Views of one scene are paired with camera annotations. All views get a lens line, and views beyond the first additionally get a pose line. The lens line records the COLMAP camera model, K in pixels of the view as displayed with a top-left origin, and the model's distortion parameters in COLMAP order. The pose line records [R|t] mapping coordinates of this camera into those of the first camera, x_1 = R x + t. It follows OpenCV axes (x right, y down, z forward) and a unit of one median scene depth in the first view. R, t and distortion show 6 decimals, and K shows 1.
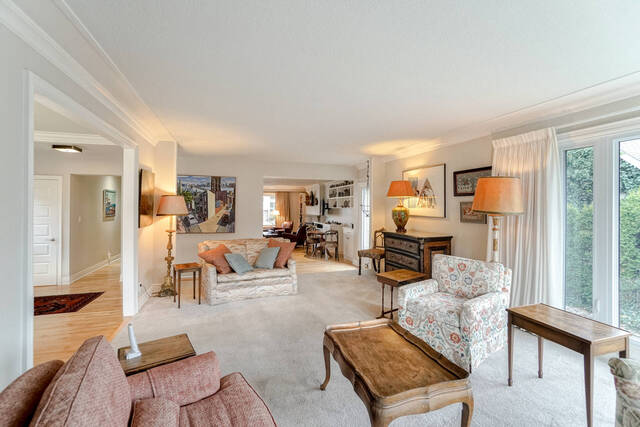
lens RADIAL K [[282.3, 0, 319.3], [0, 282.3, 203.5], [0, 0, 1]] dist [-0.029368, 0.007013]
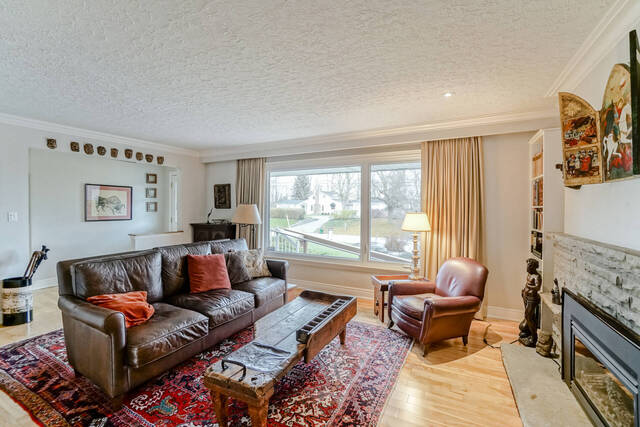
lens RADIAL K [[282.3, 0, 320.2], [0, 282.3, 209.2], [0, 0, 1]] dist [-0.029368, 0.007013]
pose [[0.719627, 0.001331, -0.694359, -0.041189], [0.001883, 0.999991, 0.003869, 0.021791], [0.694358, -0.004092, 0.719618, 0.825460]]
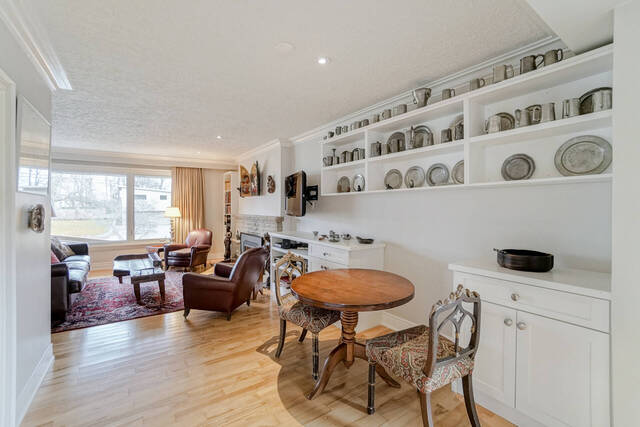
lens RADIAL K [[282.3, 0, 314.0], [0, 282.3, 209.7], [0, 0, 1]] dist [-0.029368, 0.007013]
pose [[0.960344, -0.007984, 0.278705, -0.064778], [0.003226, 0.999841, 0.017527, 0.023309], [-0.278800, -0.015933, 0.960217, 0.549824]]
